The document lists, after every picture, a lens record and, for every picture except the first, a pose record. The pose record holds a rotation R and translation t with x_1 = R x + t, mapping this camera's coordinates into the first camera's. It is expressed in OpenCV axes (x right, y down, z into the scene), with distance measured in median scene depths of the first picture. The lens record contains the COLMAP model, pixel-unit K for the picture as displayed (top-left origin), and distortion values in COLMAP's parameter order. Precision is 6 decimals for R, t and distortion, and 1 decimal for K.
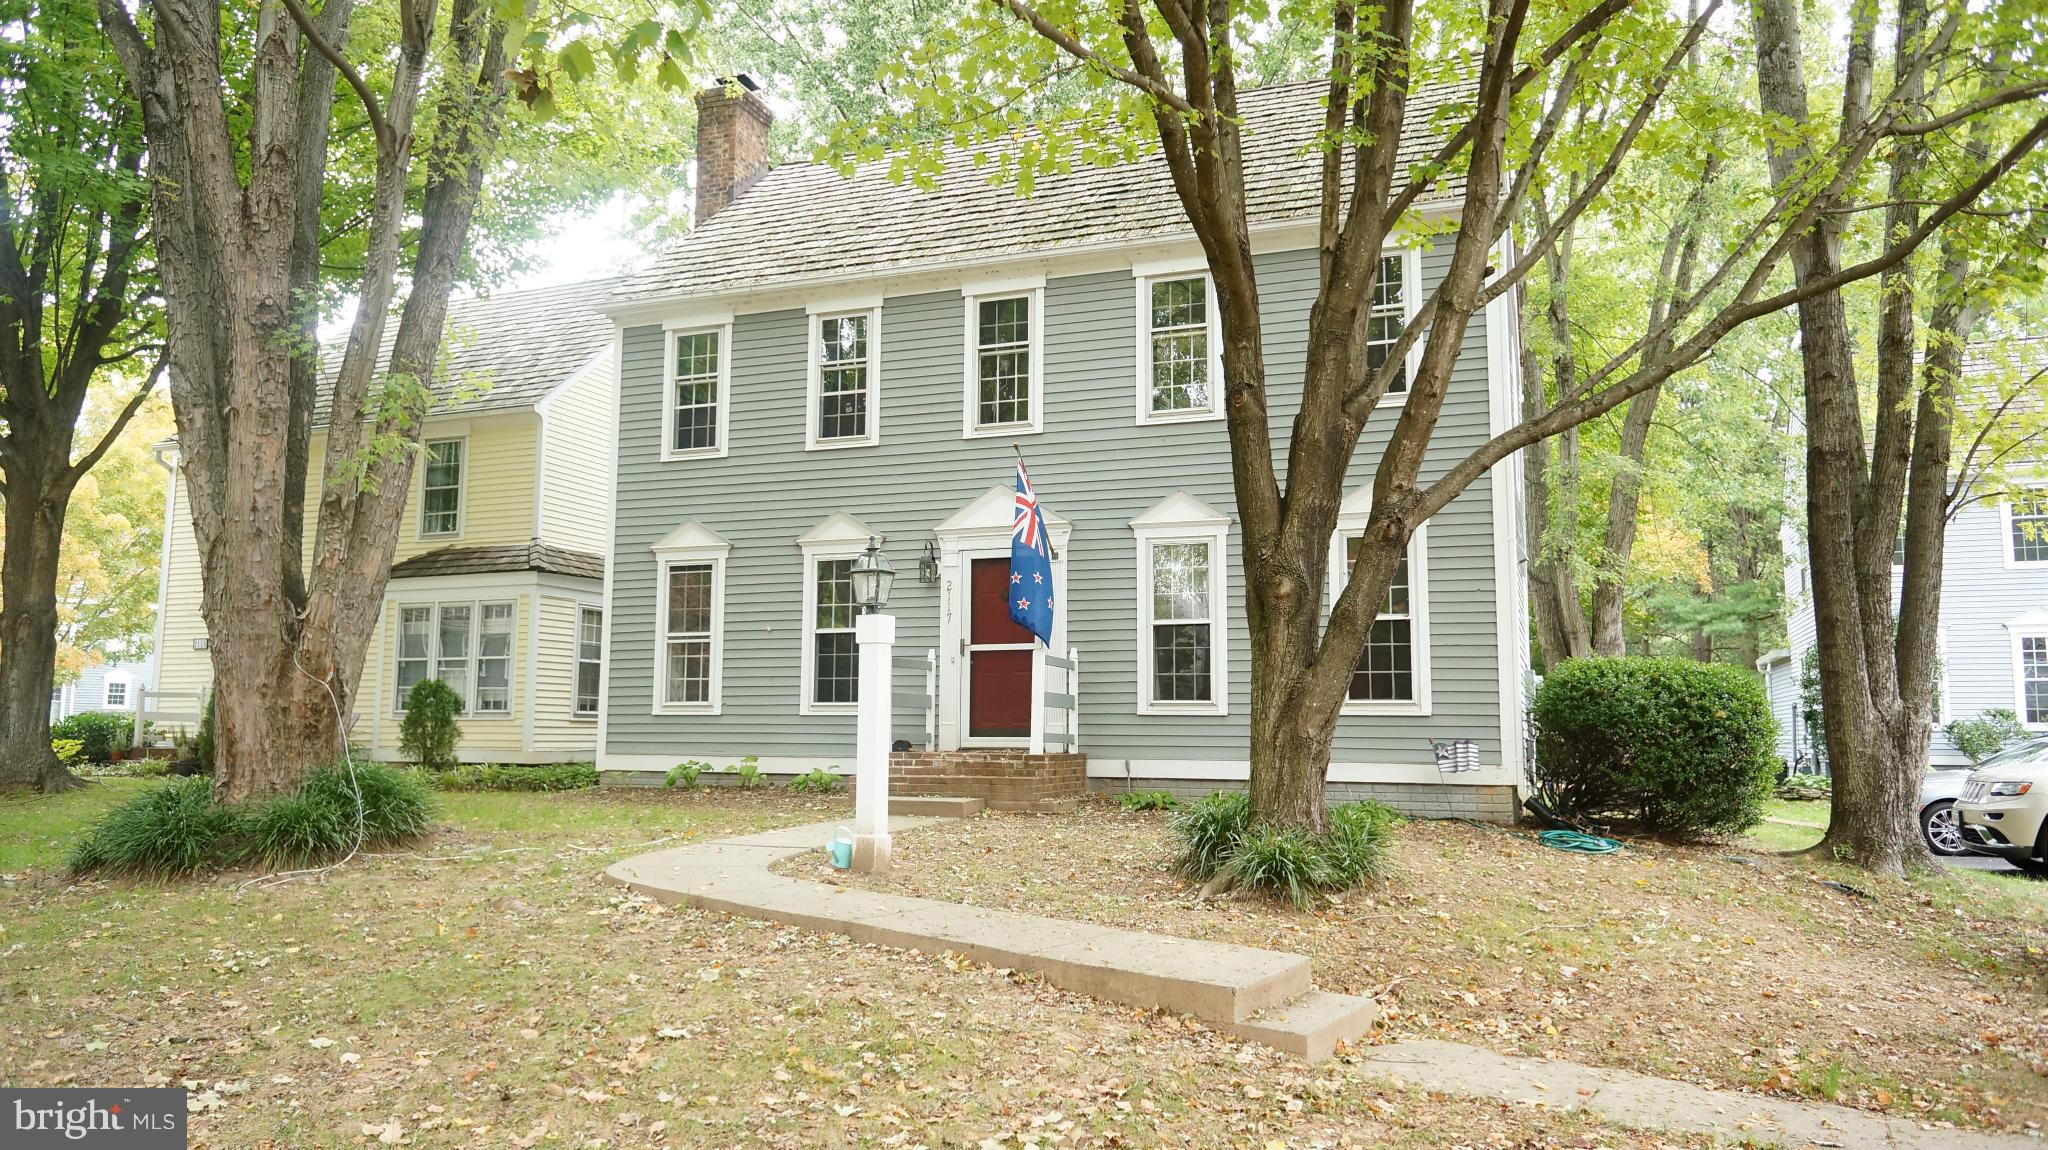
lens RADIAL K [[1400.5, 0, 1023.3], [0, 1400.5, 571.3], [0, 0, 1]] dist [-0.005786, 0.005299]
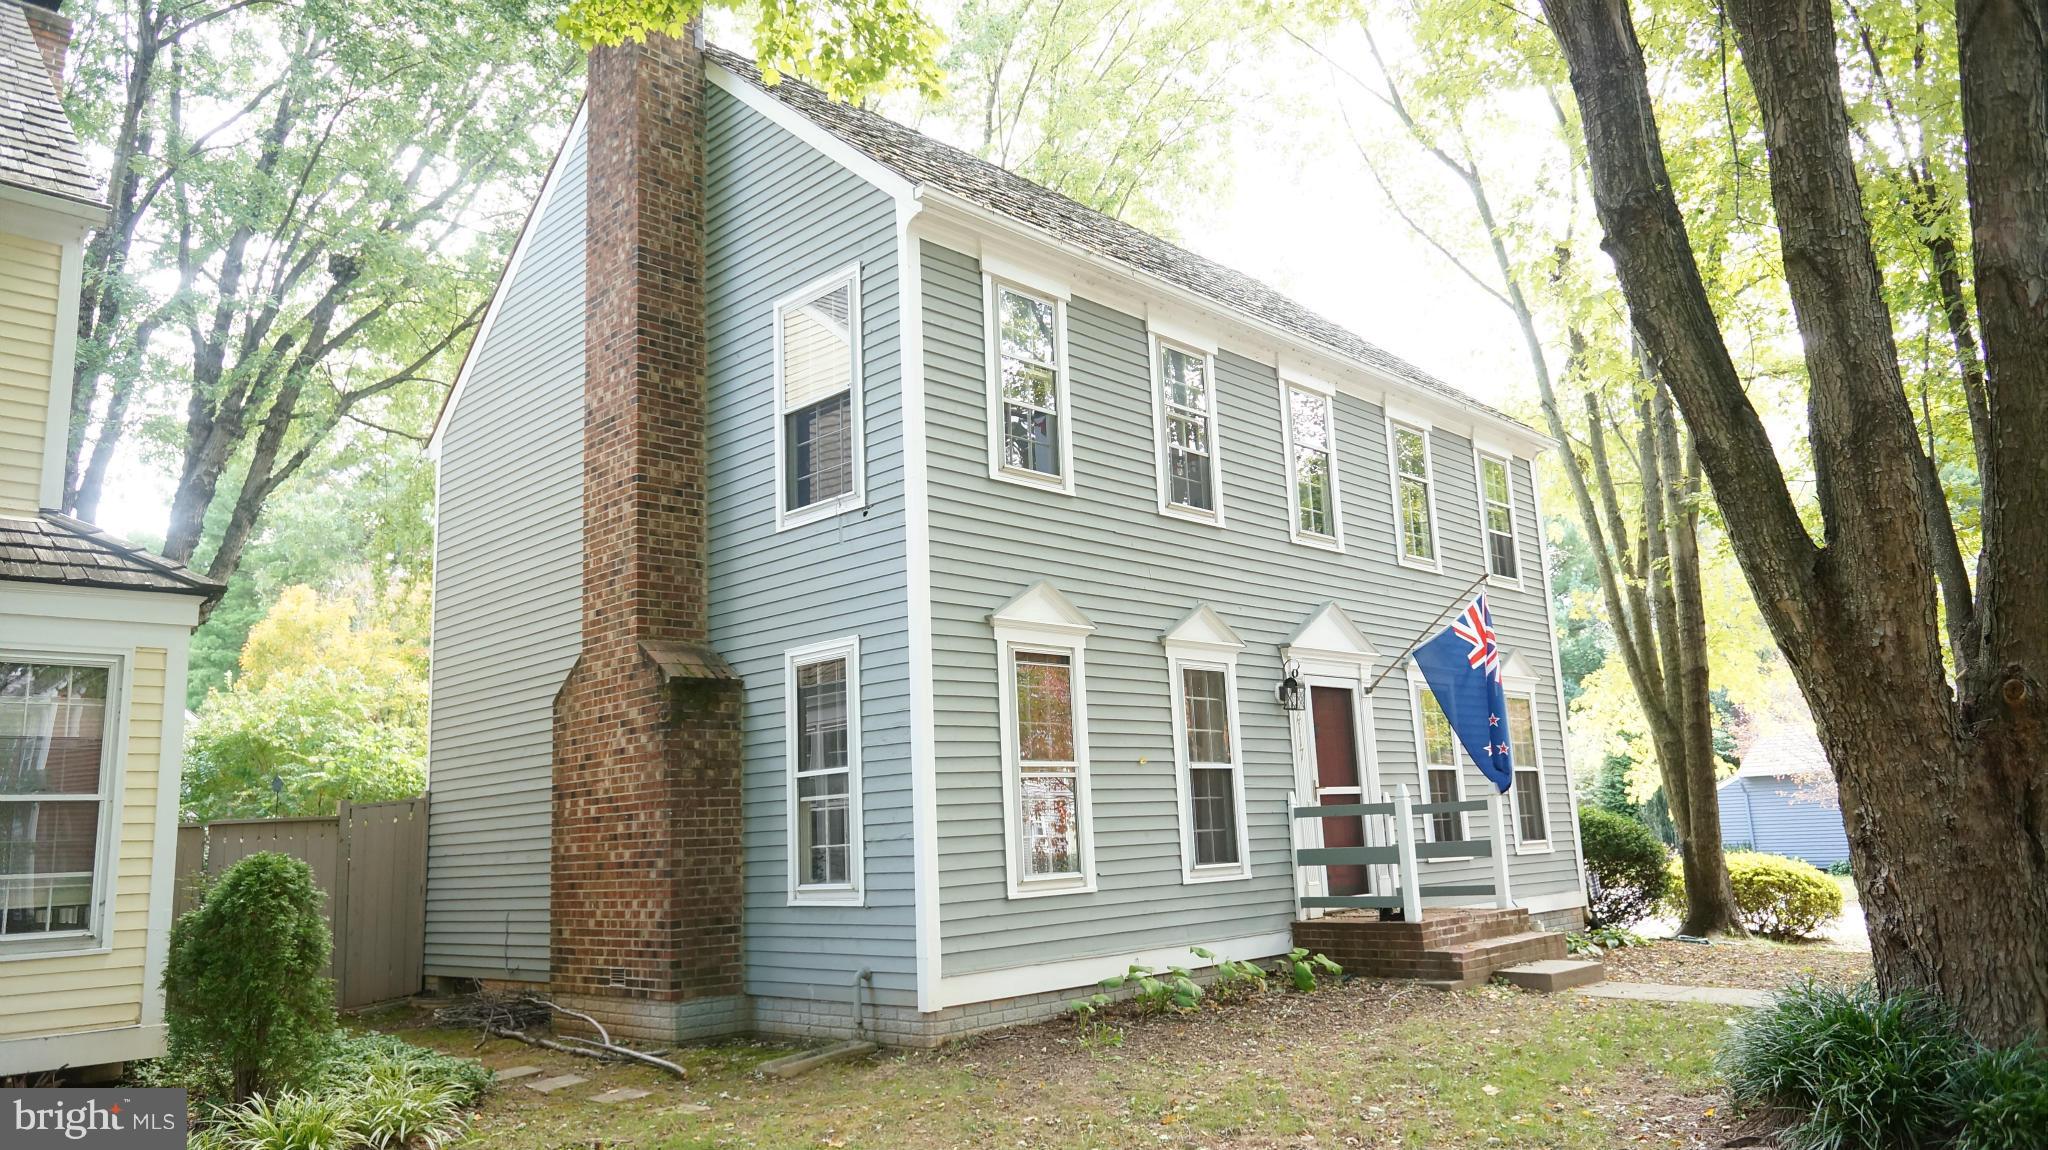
lens RADIAL K [[1400.5, 0, 1028.5], [0, 1400.5, 570.5], [0, 0, 1]] dist [-0.005786, 0.005299]
pose [[0.393685, 0.147938, 0.907263, -0.986361], [-0.063588, 0.988984, -0.133671, 0.052117], [-0.917043, -0.005067, 0.398755, 0.907513]]
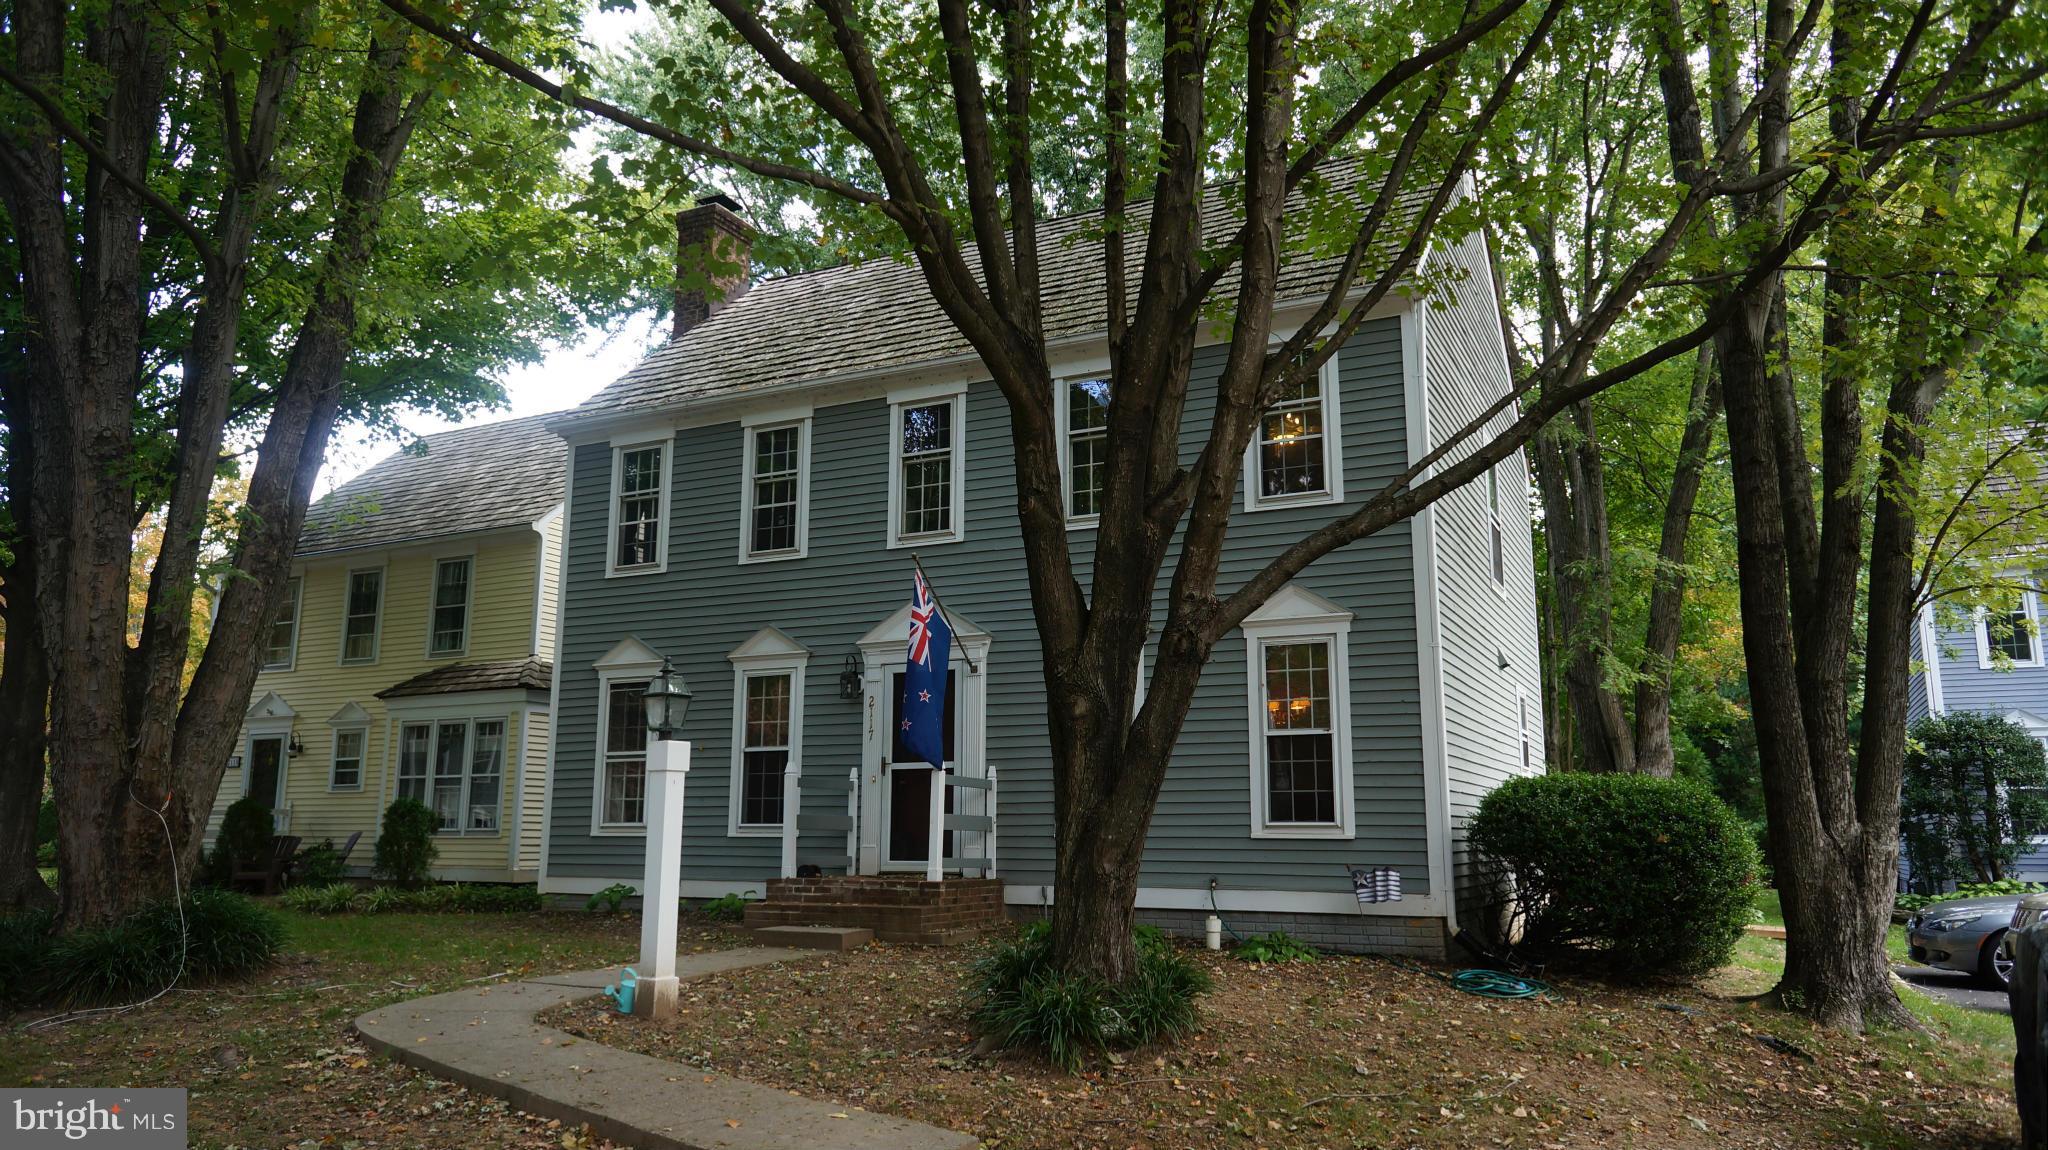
lens RADIAL K [[1400.5, 0, 1020.0], [0, 1400.5, 574.4], [0, 0, 1]] dist [-0.005786, 0.005299]
pose [[0.994813, -0.020670, -0.099603, 0.163106], [0.013553, 0.997341, -0.071611, -0.007287], [0.100818, 0.069890, 0.992447, 0.052064]]
